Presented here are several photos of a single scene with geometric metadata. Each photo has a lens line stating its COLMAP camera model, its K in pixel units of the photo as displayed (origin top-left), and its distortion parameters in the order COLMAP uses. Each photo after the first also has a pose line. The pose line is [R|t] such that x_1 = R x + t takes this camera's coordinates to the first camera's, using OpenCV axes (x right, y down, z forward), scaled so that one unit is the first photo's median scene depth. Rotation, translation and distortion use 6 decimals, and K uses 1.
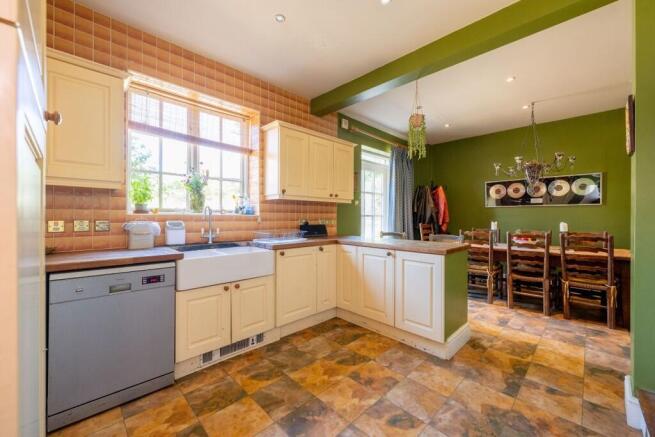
lens RADIAL K [[260.5, 0, 326.8], [0, 260.5, 217.2], [0, 0, 1]] dist [0.002431, 0.000020]
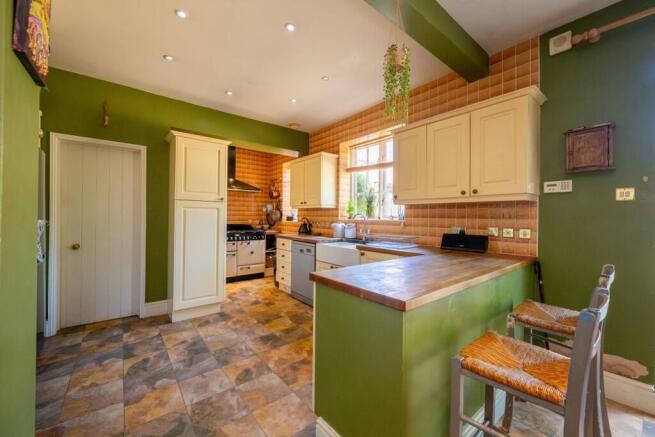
lens RADIAL K [[260.5, 0, 325.7], [0, 260.5, 216.9], [0, 0, 1]] dist [0.002431, 0.000020]
pose [[-0.107335, -0.016528, -0.994086, 1.238131], [-0.027527, 0.999528, -0.013647, -0.000303], [0.993842, 0.025899, -0.107739, 1.212292]]
